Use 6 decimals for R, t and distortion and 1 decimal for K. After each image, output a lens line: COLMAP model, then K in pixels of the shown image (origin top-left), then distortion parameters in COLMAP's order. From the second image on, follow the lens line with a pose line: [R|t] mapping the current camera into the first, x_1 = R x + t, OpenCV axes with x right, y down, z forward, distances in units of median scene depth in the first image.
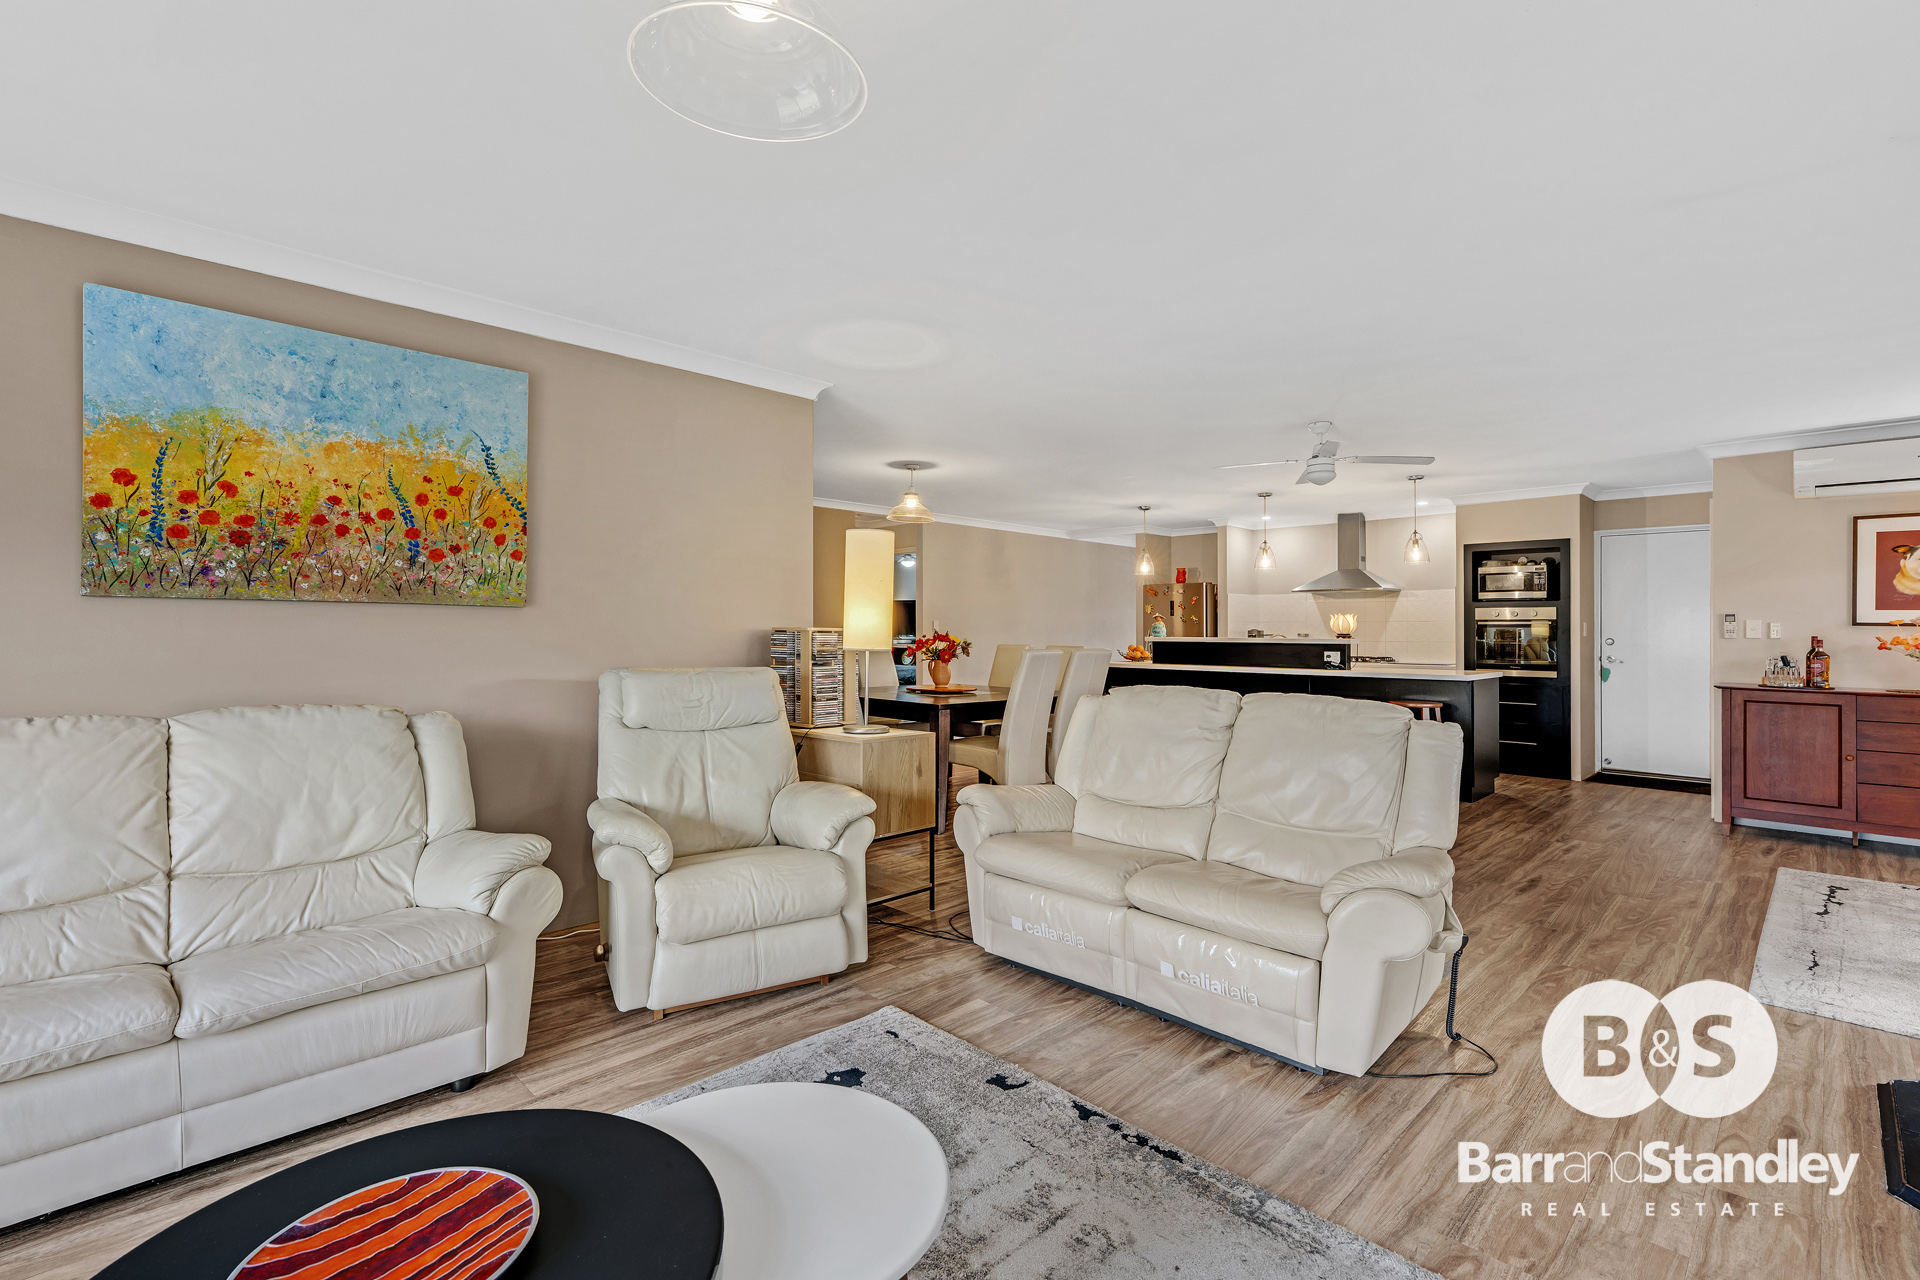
lens RADIAL K [[877.9, 0, 957.3], [0, 877.9, 624.2], [0, 0, 1]] dist [-0.010507, 0.001809]
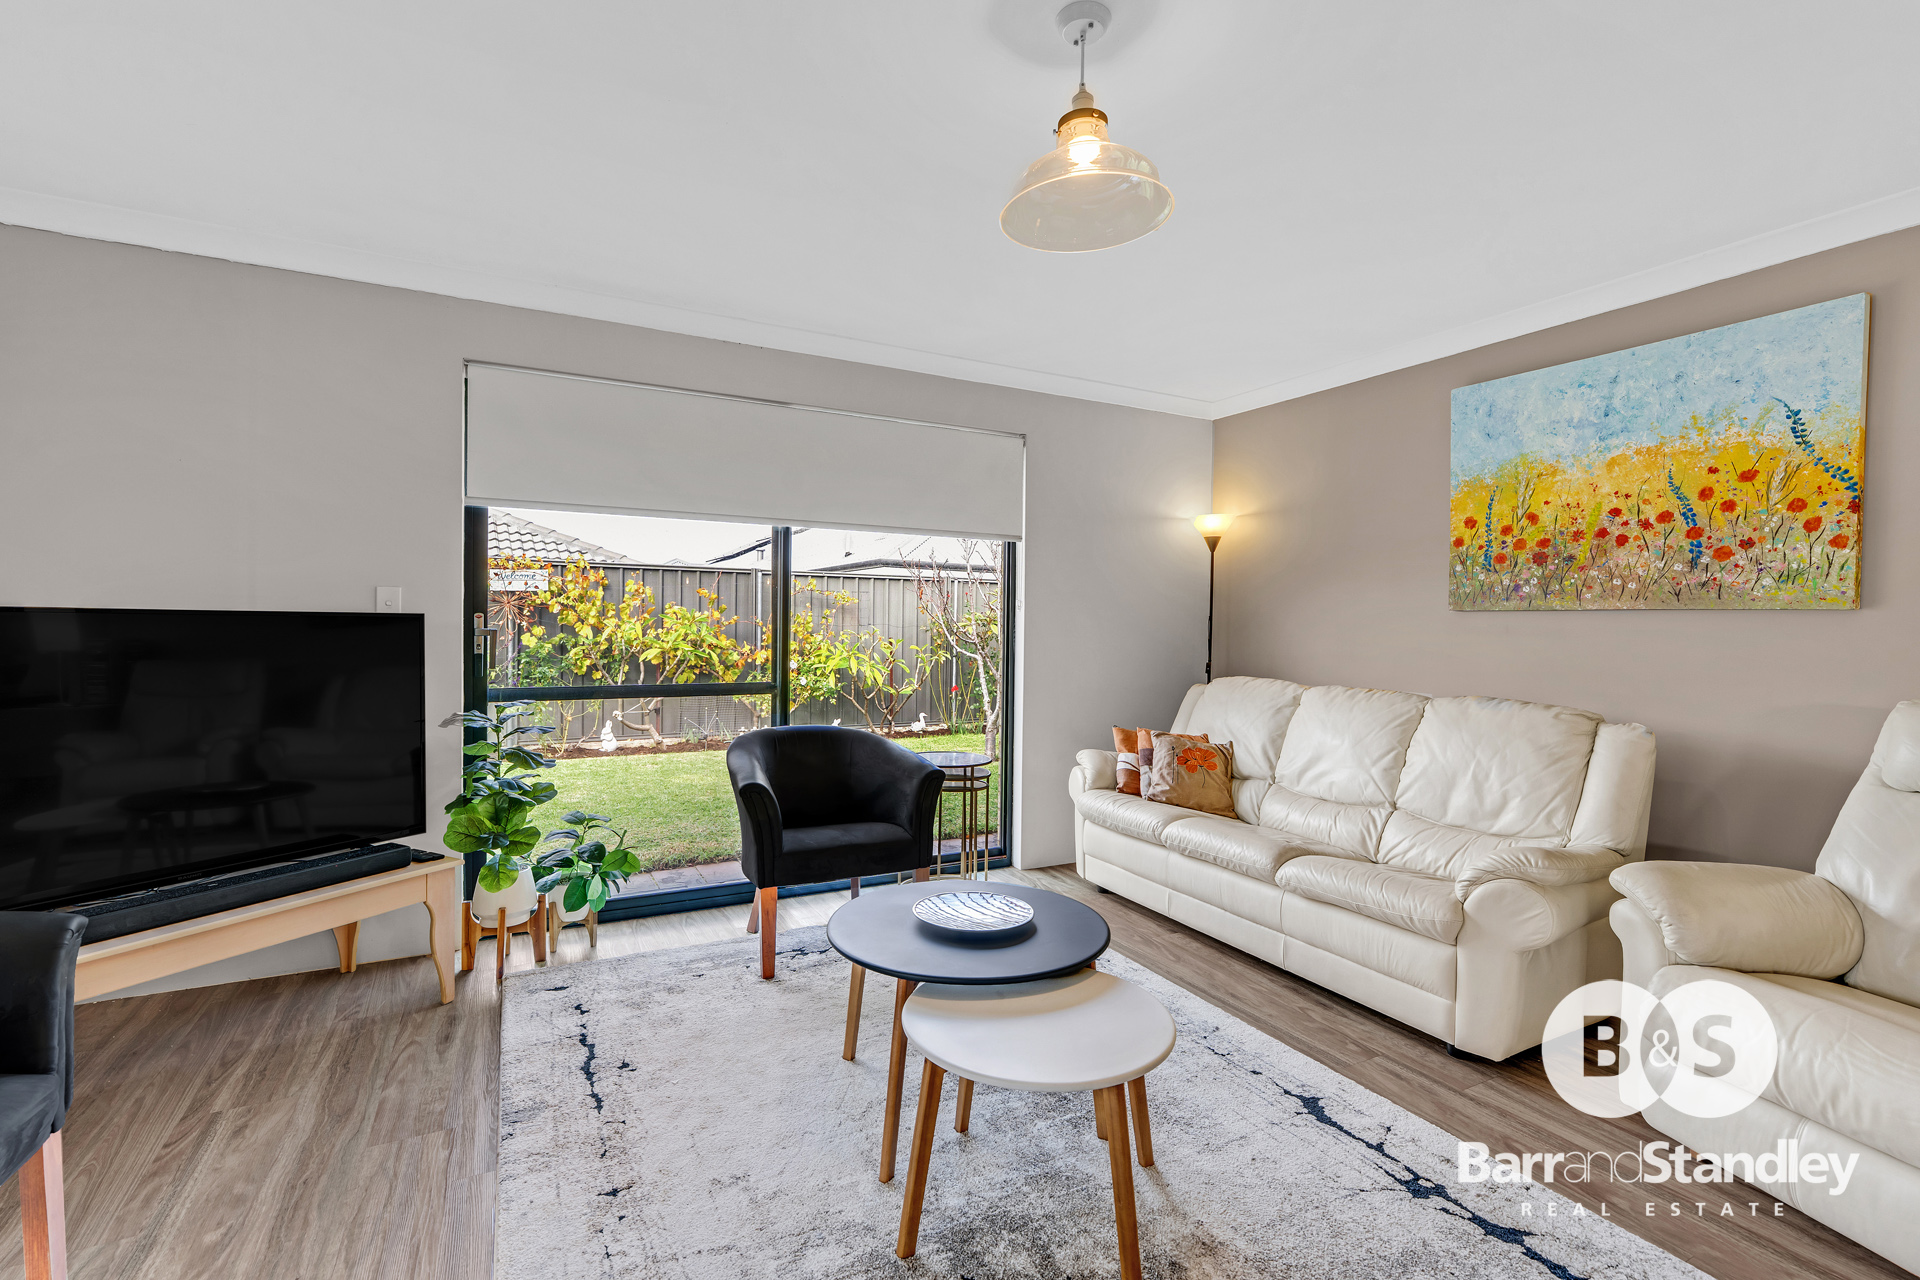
lens RADIAL K [[877.9, 0, 959.4], [0, 877.9, 648.4], [0, 0, 1]] dist [-0.010507, 0.001809]
pose [[-0.315006, 0.016829, -0.948941, 0.519051], [-0.007028, 0.999774, 0.020064, 0.004601], [0.949064, 0.012990, -0.314816, 0.588977]]
